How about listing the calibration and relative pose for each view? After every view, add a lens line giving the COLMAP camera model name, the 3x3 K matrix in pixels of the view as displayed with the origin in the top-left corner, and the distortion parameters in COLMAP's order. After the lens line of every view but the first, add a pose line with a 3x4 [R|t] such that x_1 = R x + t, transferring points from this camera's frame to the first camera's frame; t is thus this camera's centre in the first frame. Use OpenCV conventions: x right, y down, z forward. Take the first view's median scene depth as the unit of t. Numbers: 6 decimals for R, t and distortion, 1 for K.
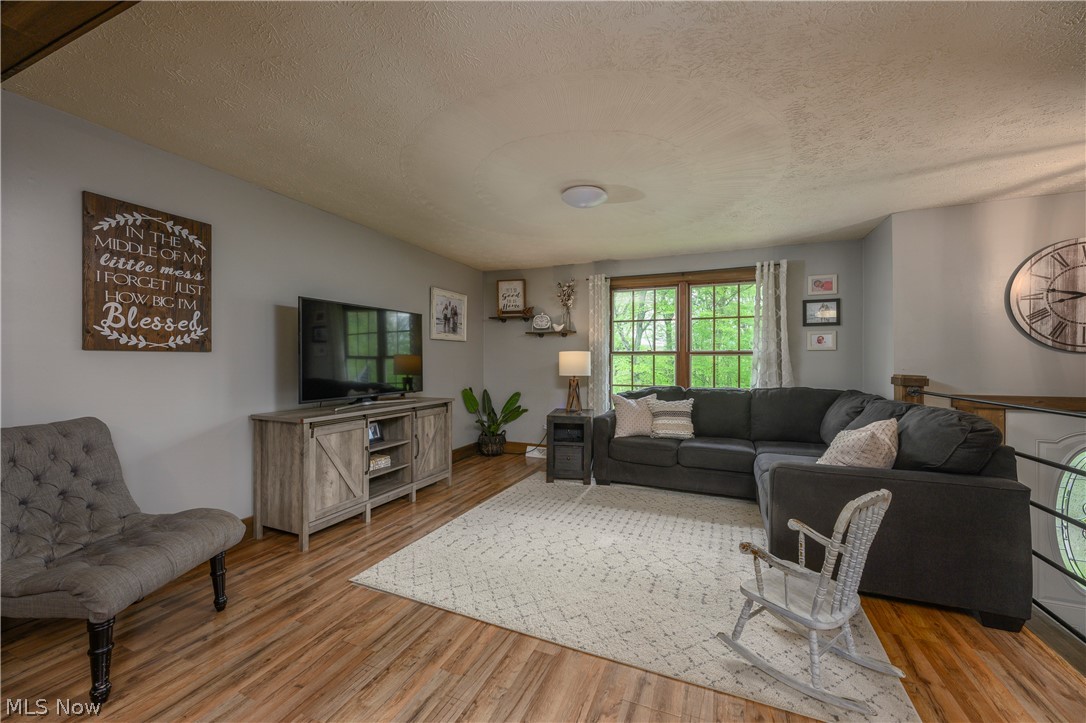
lens RADIAL K [[428.2, 0, 538.6], [0, 428.2, 357.6], [0, 0, 1]] dist [0.001020, -0.000083]
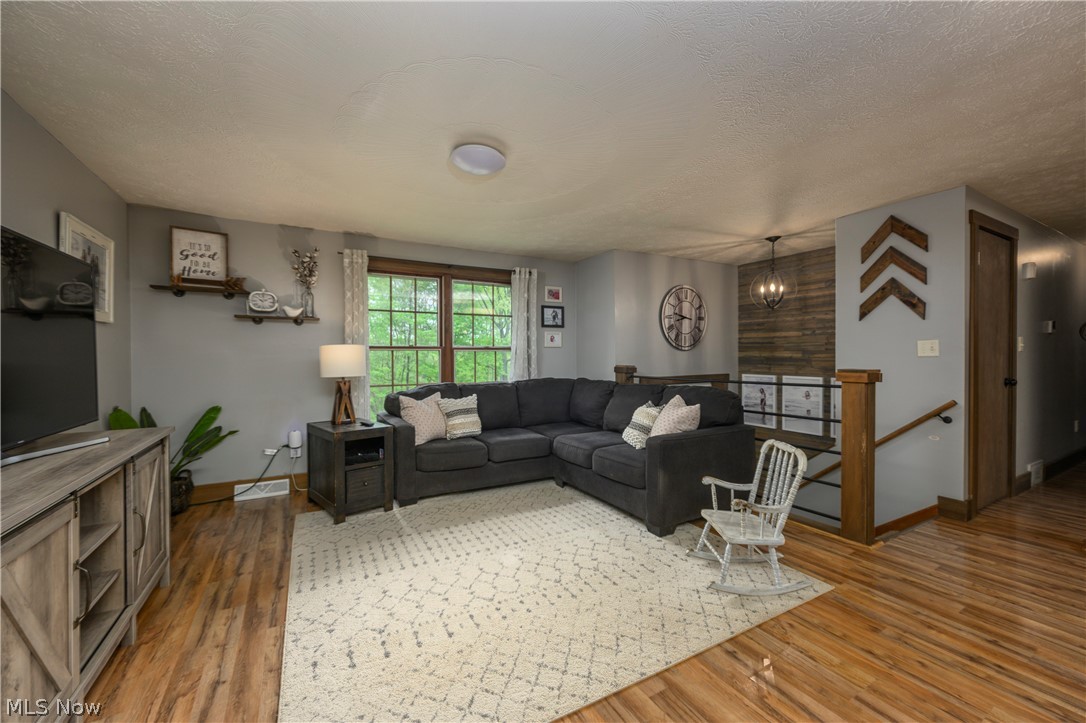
lens RADIAL K [[428.2, 0, 538.6], [0, 428.2, 357.6], [0, 0, 1]] dist [0.001020, -0.000083]
pose [[0.606730, -0.007679, 0.794871, -0.351423], [-0.000316, 0.999951, 0.009901, 0.000422], [-0.794908, -0.006259, 0.606698, 0.287641]]
